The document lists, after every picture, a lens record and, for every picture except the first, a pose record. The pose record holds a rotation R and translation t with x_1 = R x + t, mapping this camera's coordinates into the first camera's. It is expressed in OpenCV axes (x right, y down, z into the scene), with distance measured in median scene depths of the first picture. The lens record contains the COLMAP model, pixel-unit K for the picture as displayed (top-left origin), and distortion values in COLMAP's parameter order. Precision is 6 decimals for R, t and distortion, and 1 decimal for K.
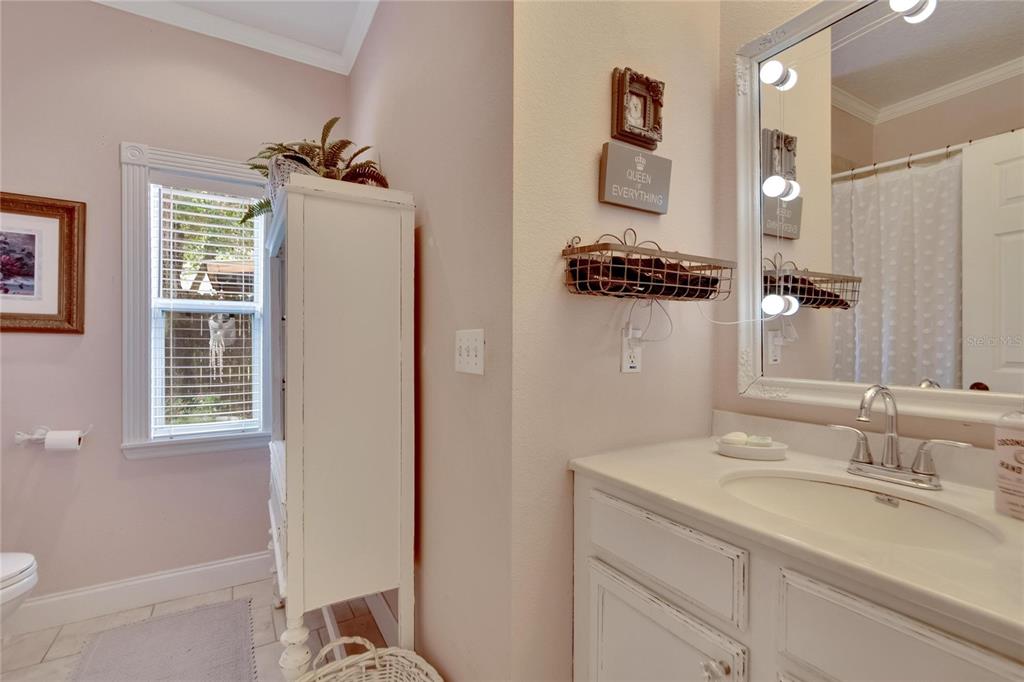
lens RADIAL K [[457.6, 0, 508.4], [0, 457.6, 341.9], [0, 0, 1]] dist [-0.003179, -0.000009]
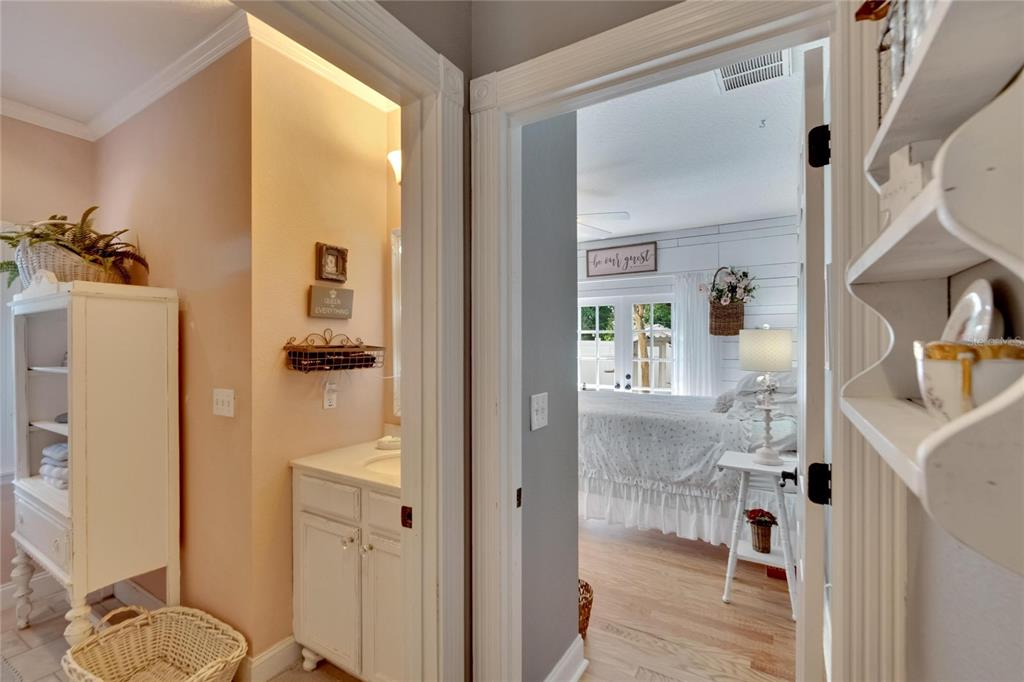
lens RADIAL K [[457.6, 0, 509.9], [0, 457.6, 343.8], [0, 0, 1]] dist [-0.003179, -0.000009]
pose [[0.888259, -0.006028, 0.459303, 0.074603], [0.005070, 0.999982, 0.003318, -0.192803], [-0.459315, -0.000619, 0.888273, -0.937207]]
